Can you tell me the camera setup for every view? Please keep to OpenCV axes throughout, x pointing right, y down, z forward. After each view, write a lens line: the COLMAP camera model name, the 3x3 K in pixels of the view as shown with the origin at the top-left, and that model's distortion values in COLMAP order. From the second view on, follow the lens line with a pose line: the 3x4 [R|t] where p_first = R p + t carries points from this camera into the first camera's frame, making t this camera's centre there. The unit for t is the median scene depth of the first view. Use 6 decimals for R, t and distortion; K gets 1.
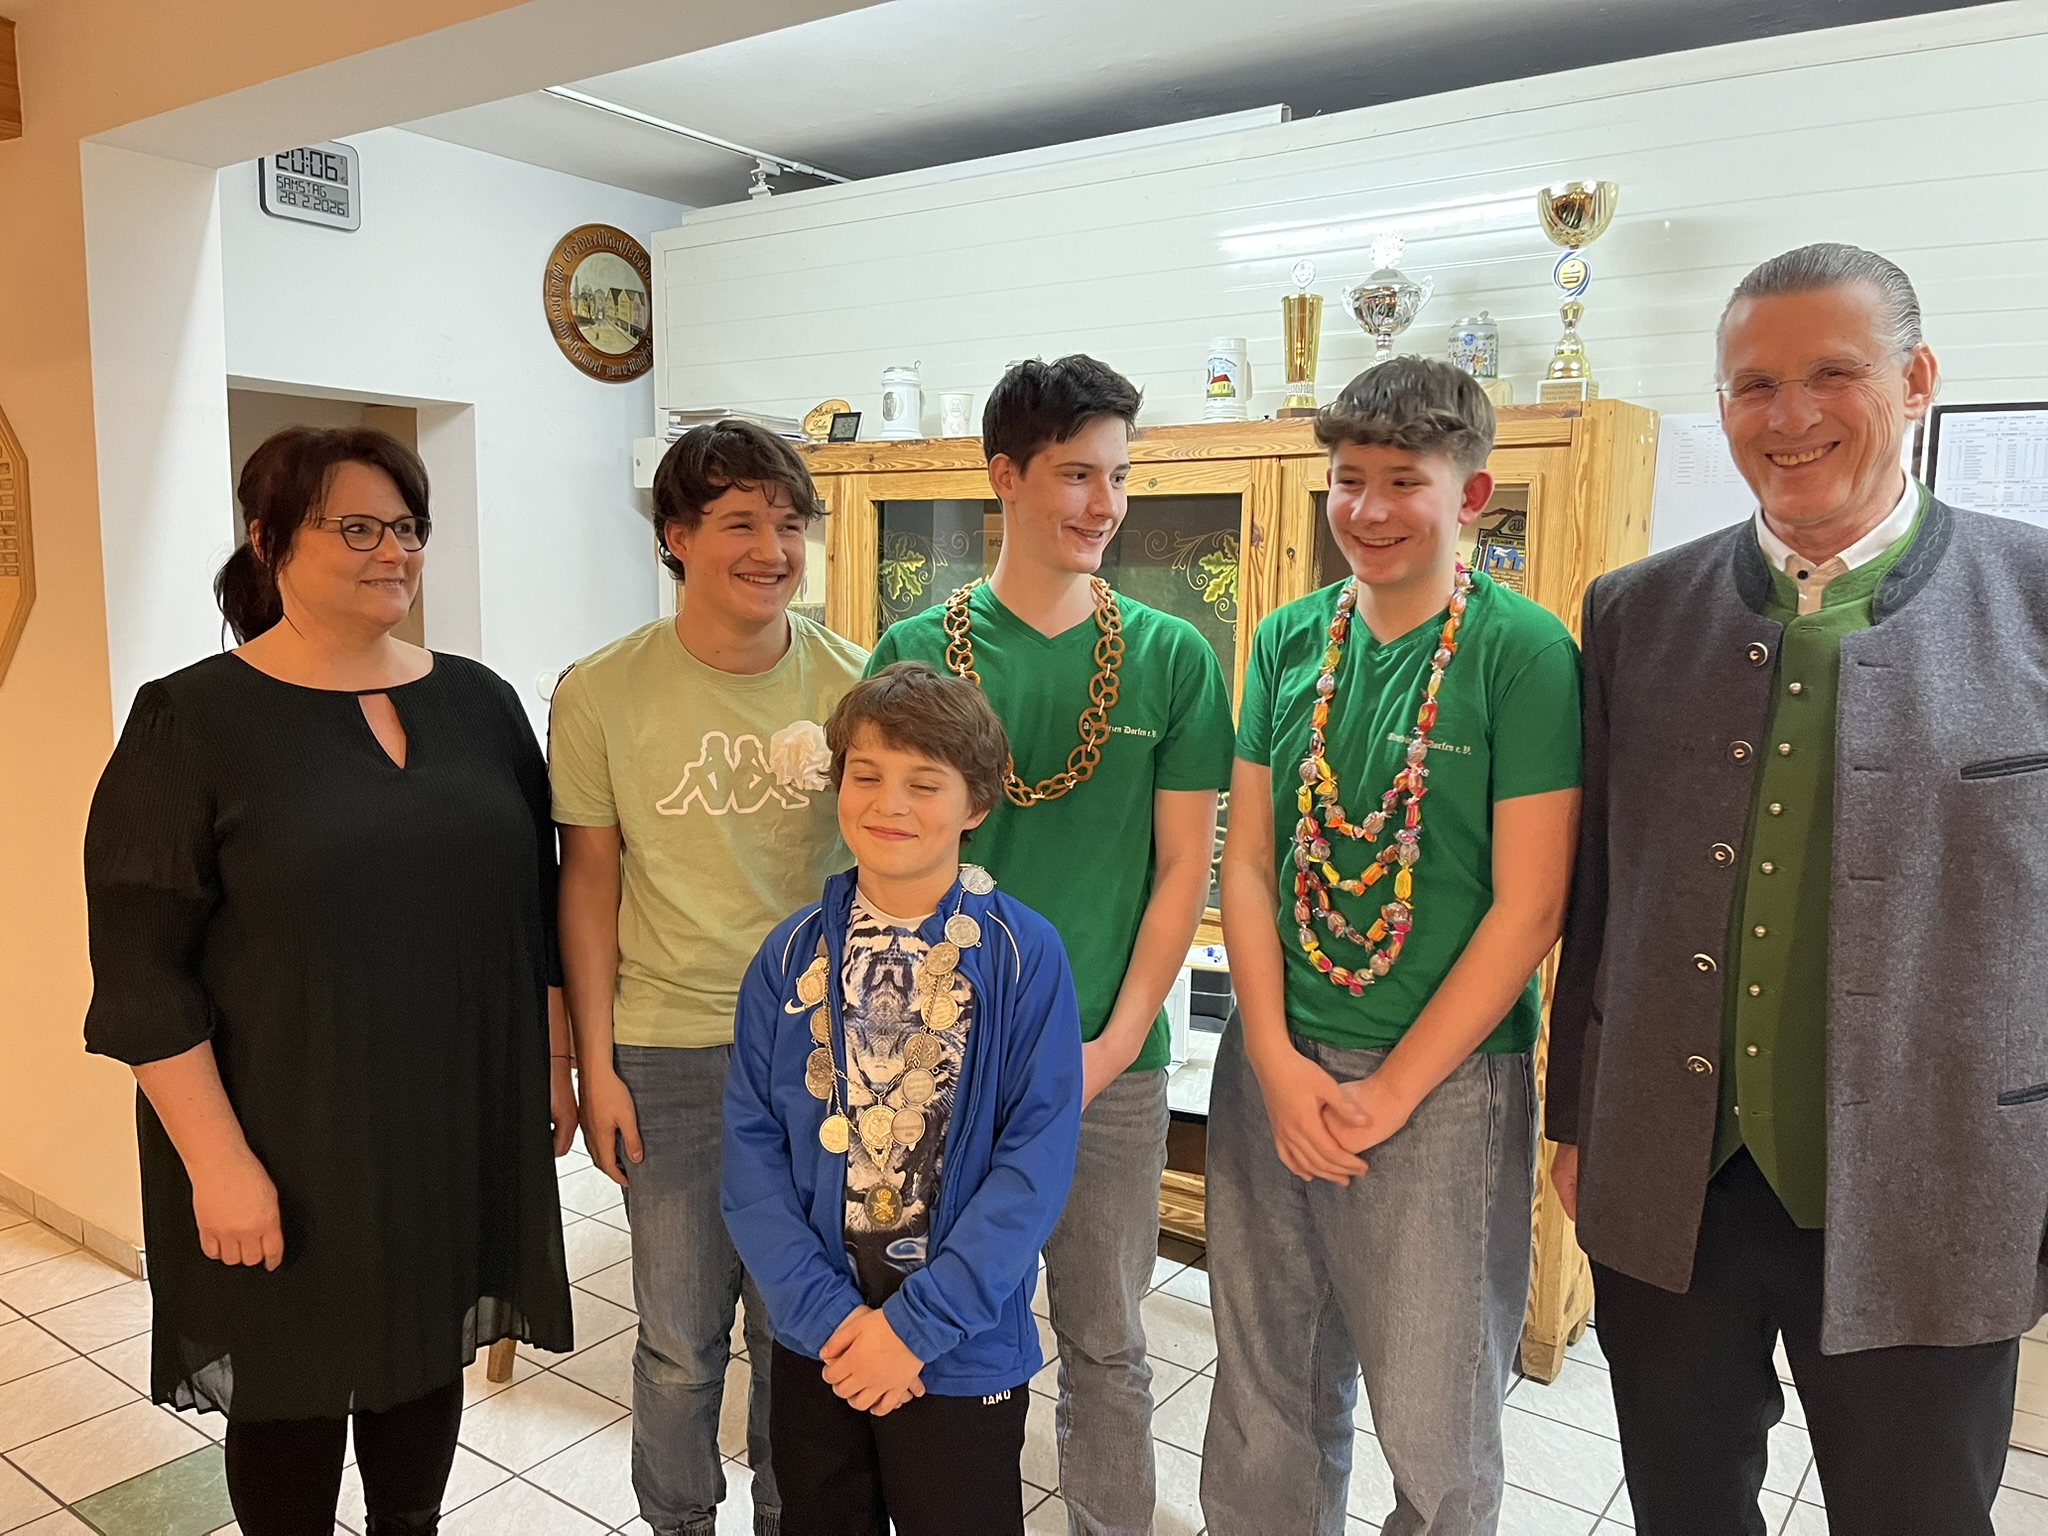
lens RADIAL K [[1565.8, 0, 1005.2], [0, 1565.8, 778.6], [0, 0, 1]] dist [0.065559, -0.083629]
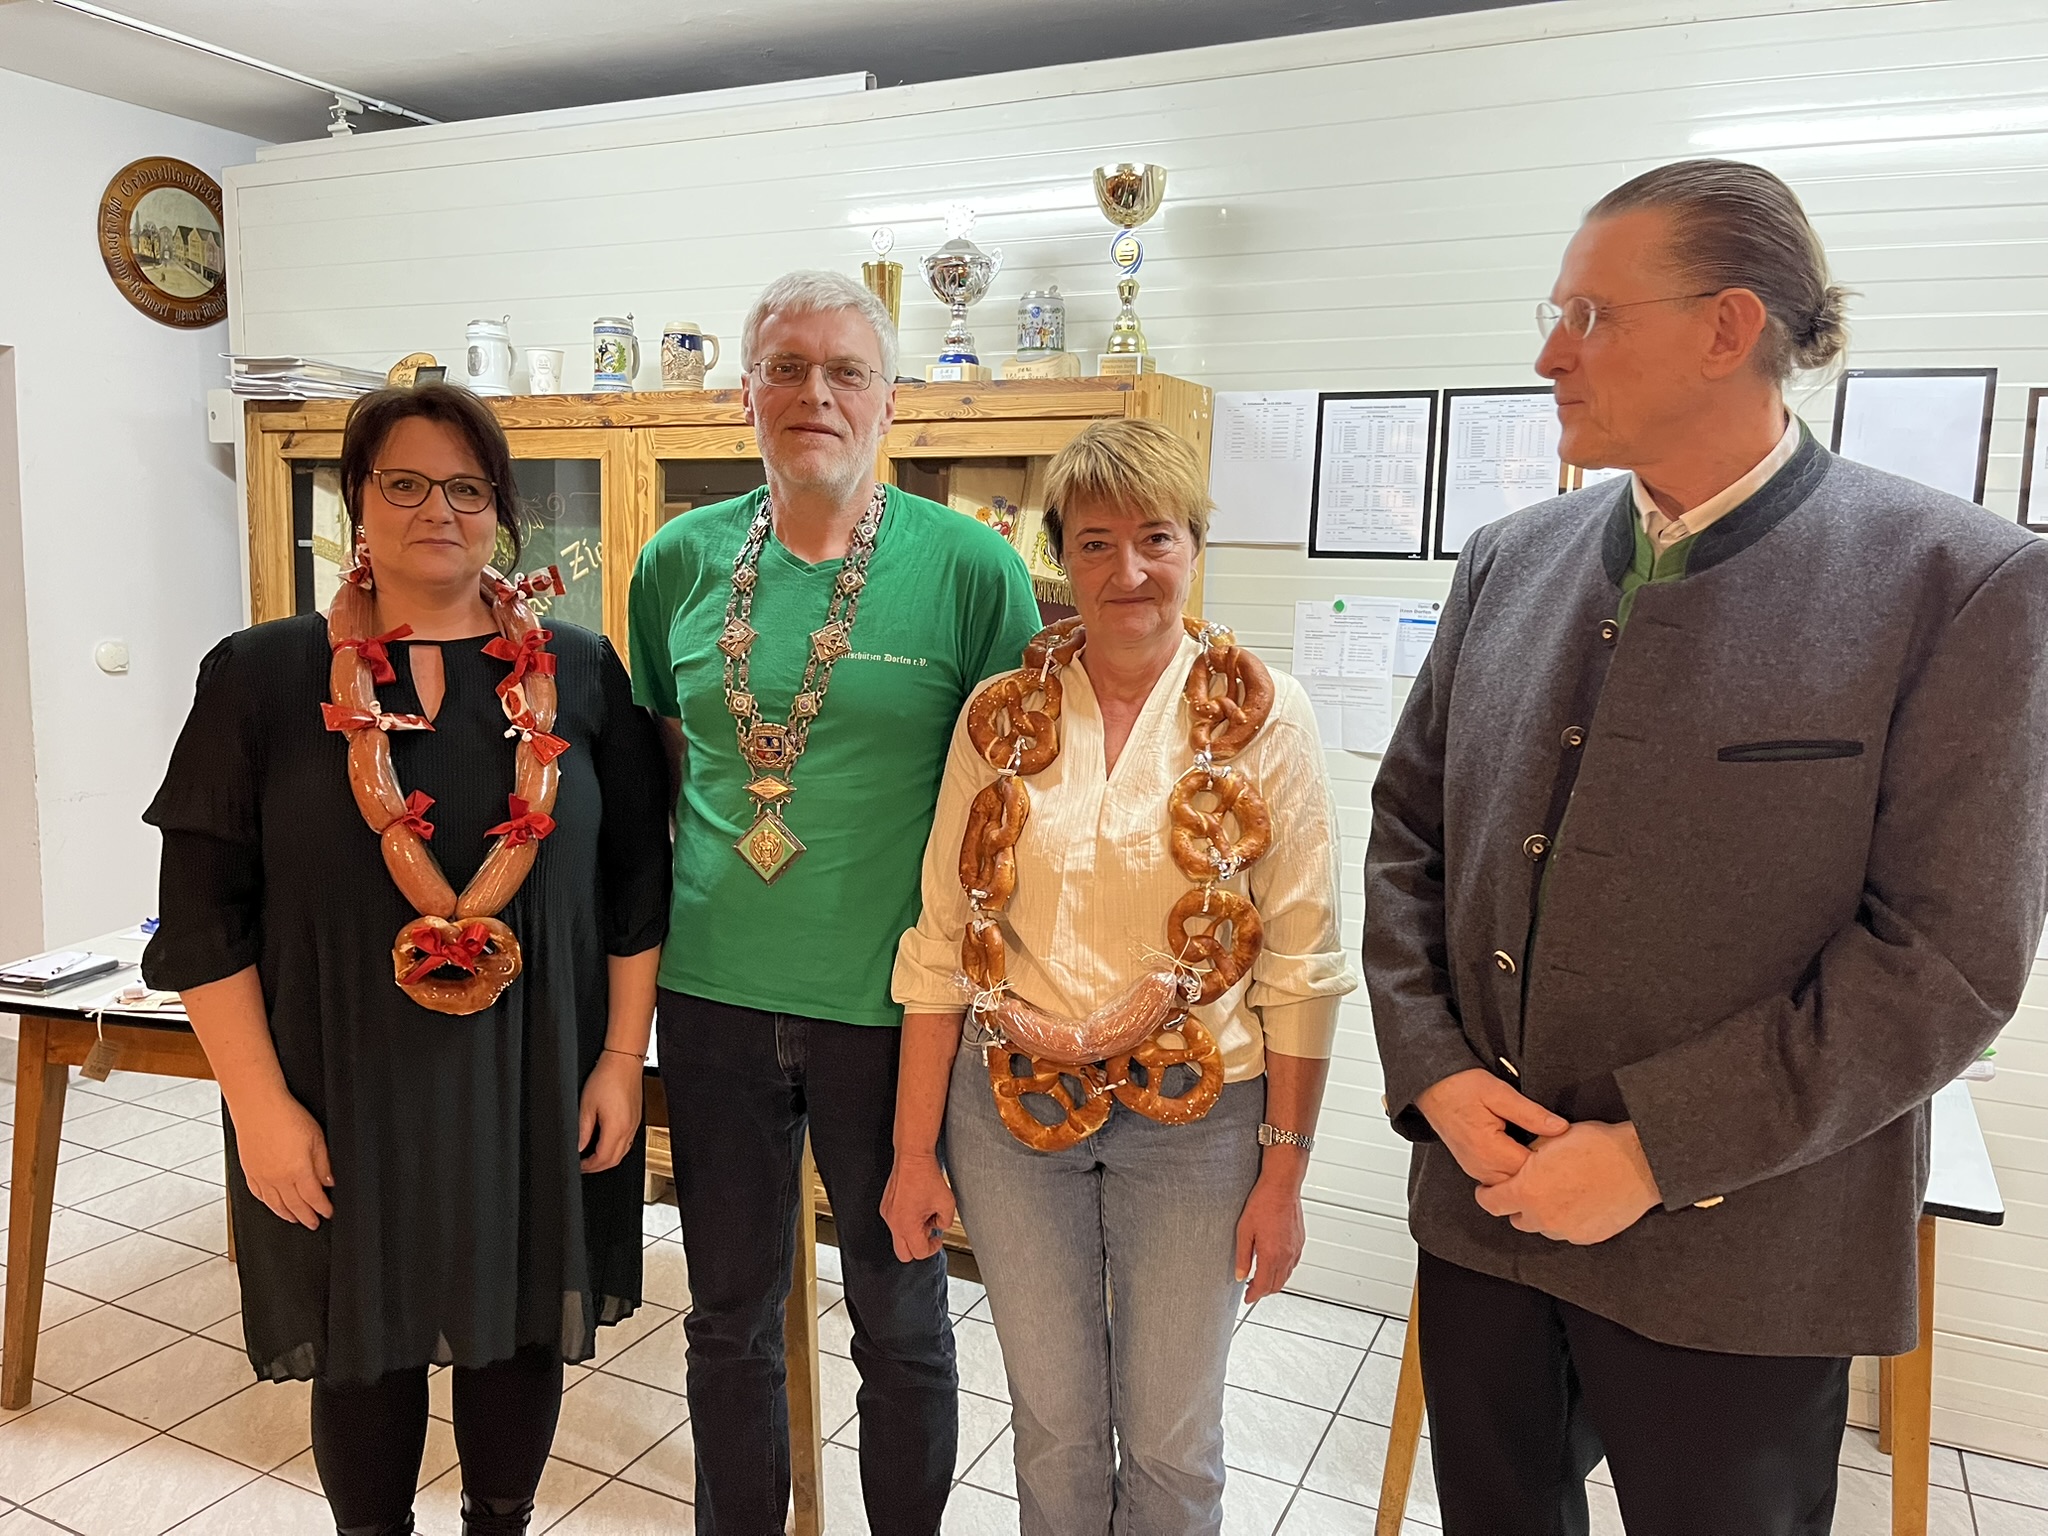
lens RADIAL K [[1565.8, 0, 1018.4], [0, 1565.8, 773.1], [0, 0, 1]] dist [0.065559, -0.083629]
pose [[0.983464, -0.017312, 0.180273, 0.075374], [0.015375, 0.999808, 0.012138, 0.006276], [-0.180448, -0.009166, 0.983542, -0.002821]]
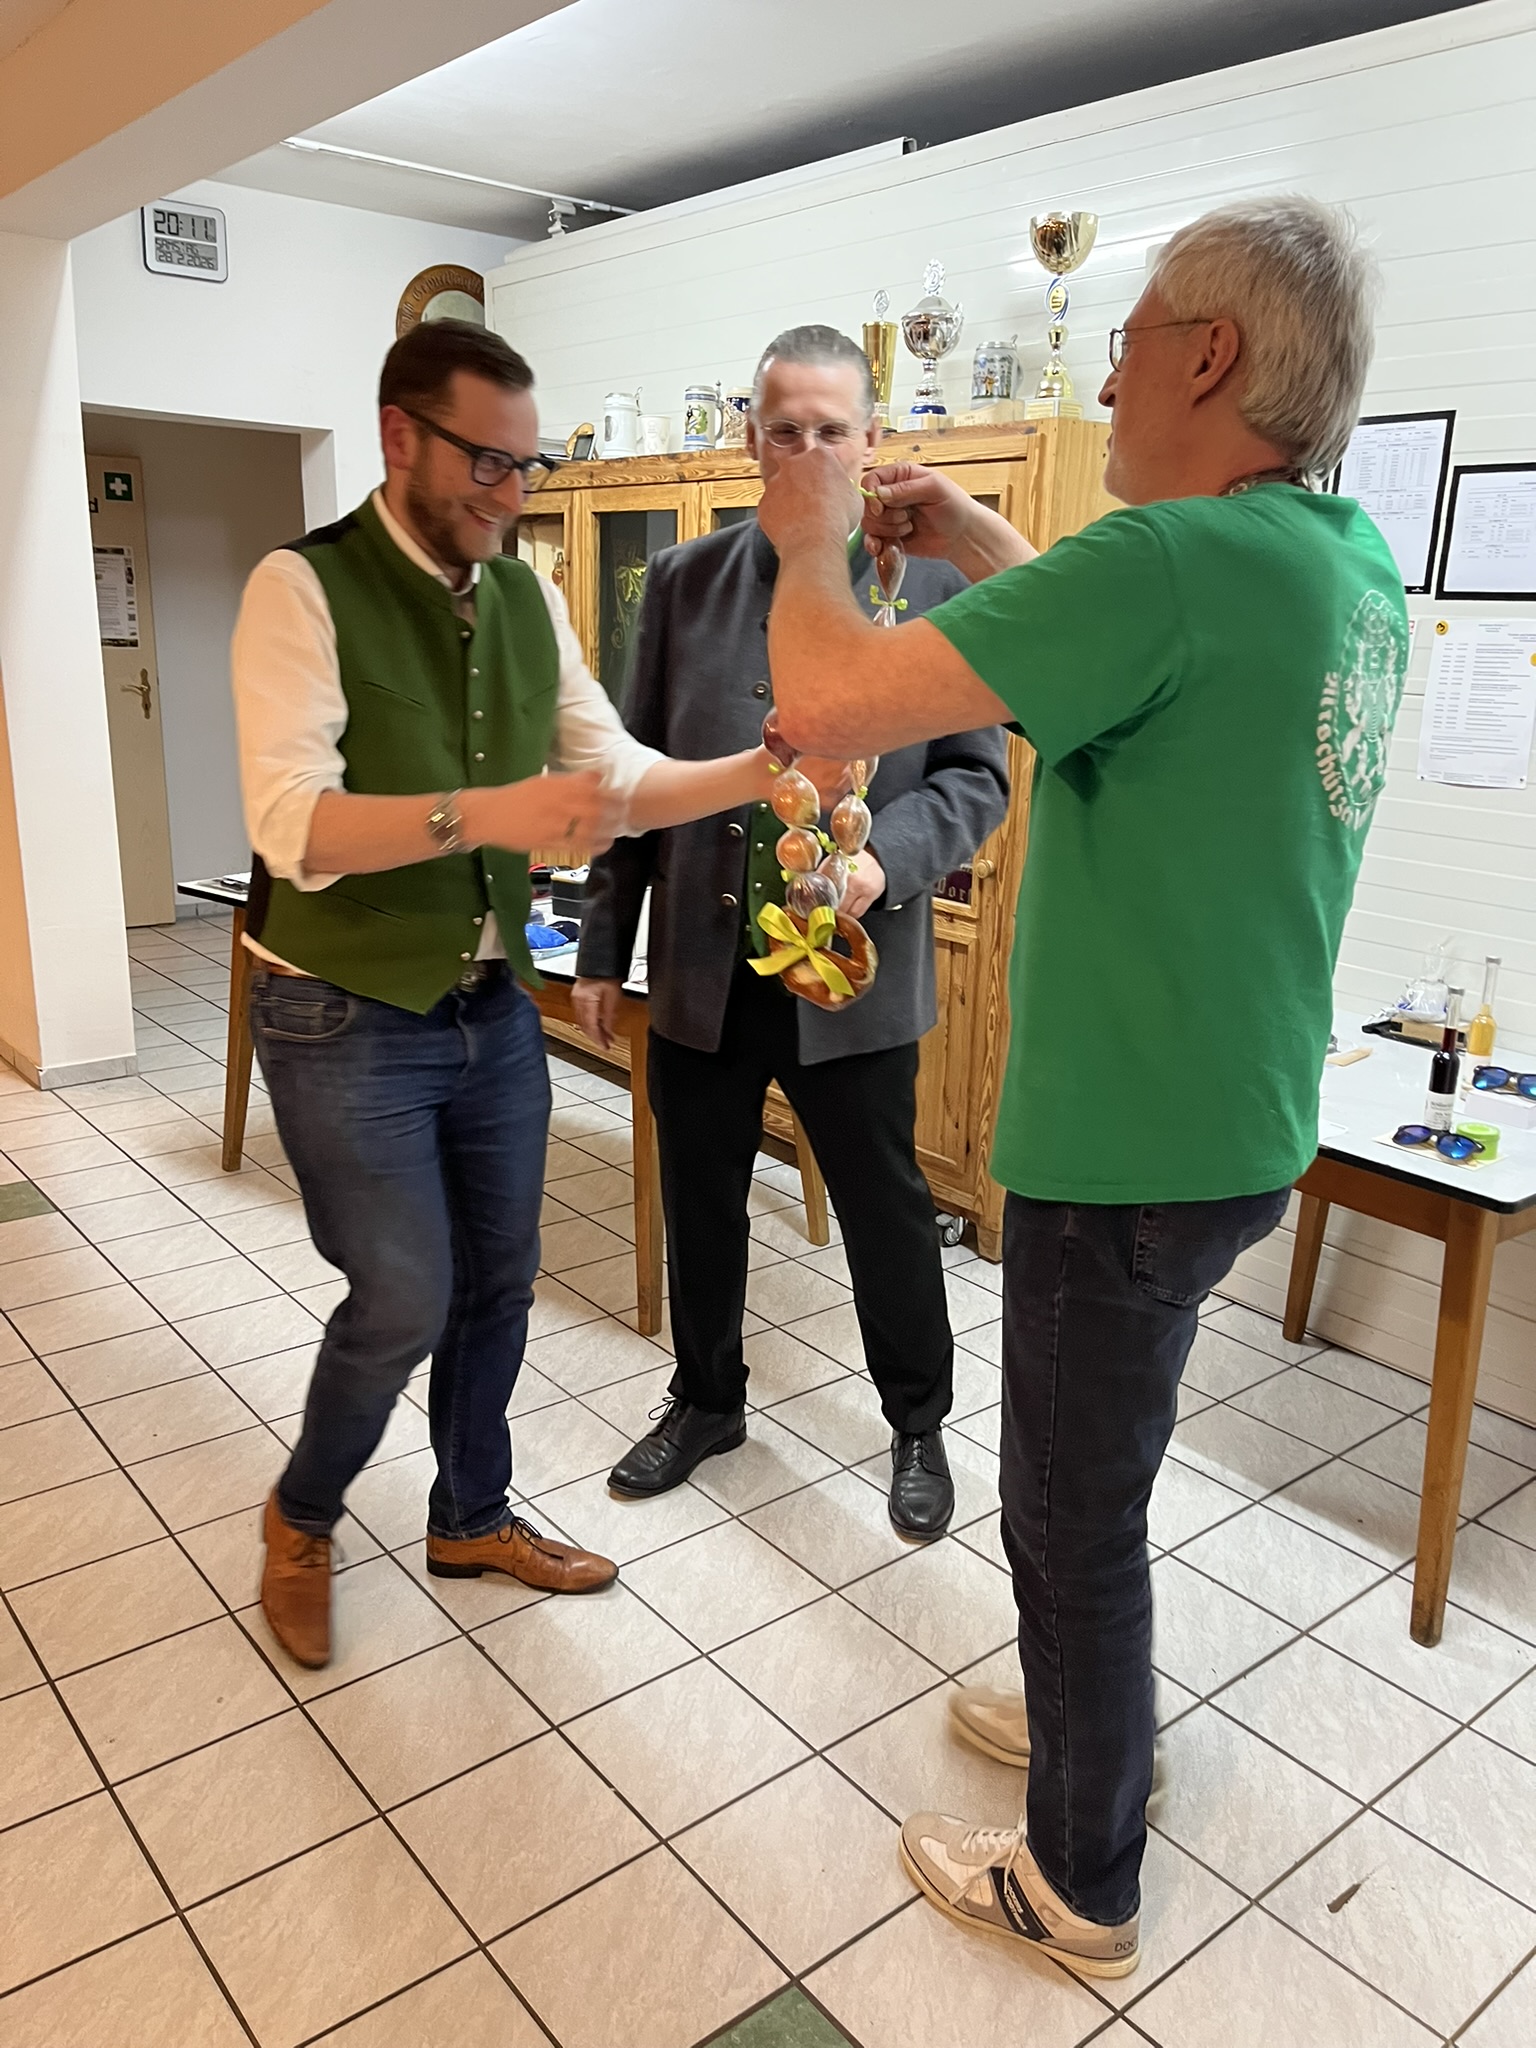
lens RADIAL K [[1565.8, 0, 770.9], [0, 1565.8, 1050.4], [0, 0, 1]] dist [0.065559, -0.083629]
pose [[0.965320, 0.083866, -0.247232, 0.376646], [-0.047004, 0.987354, 0.151403, 0.035413], [0.256803, -0.134532, 0.957055, -0.149419]]
